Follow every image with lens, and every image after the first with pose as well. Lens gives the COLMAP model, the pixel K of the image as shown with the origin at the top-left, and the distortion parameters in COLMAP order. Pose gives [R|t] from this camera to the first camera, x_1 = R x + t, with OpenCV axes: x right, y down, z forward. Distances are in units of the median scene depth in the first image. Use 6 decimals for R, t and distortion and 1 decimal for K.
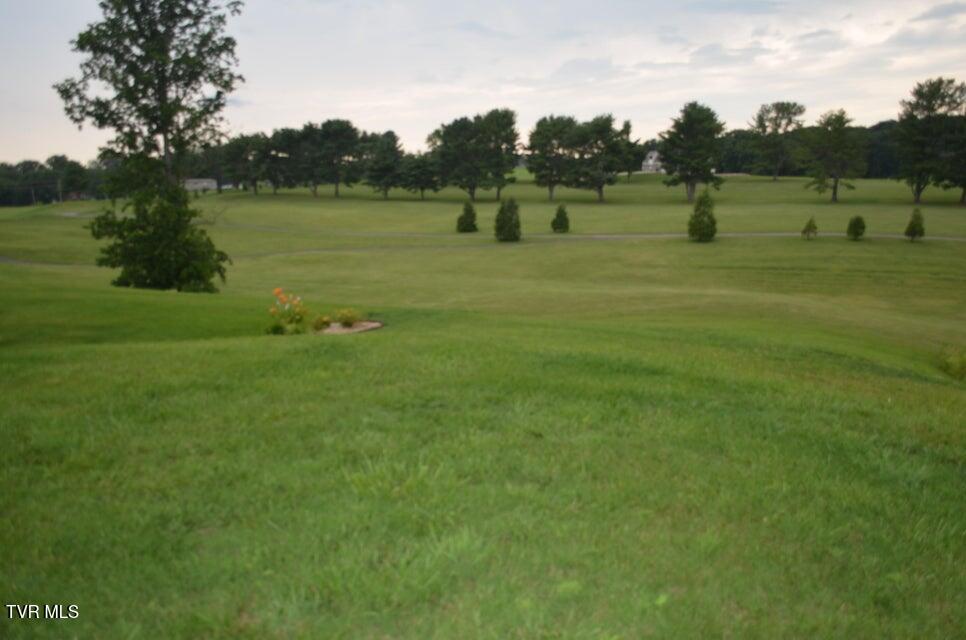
lens RADIAL K [[751.0, 0, 484.3], [0, 751.0, 320.0], [0, 0, 1]] dist [-0.015455, 0.006144]
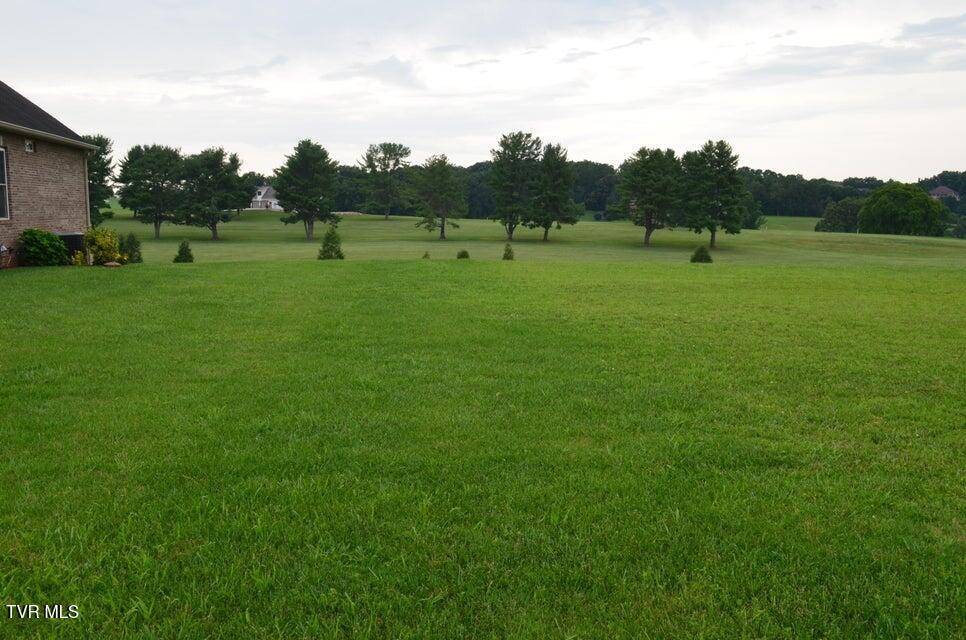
lens RADIAL K [[882.3, 0, 485.5], [0, 882.3, 319.3], [0, 0, 1]] dist [-0.022385, 0.000000]
pose [[0.884875, -0.038808, 0.464208, -0.060613], [0.070957, 0.996124, -0.051982, 0.022691], [-0.460392, 0.078936, 0.884199, -0.119833]]
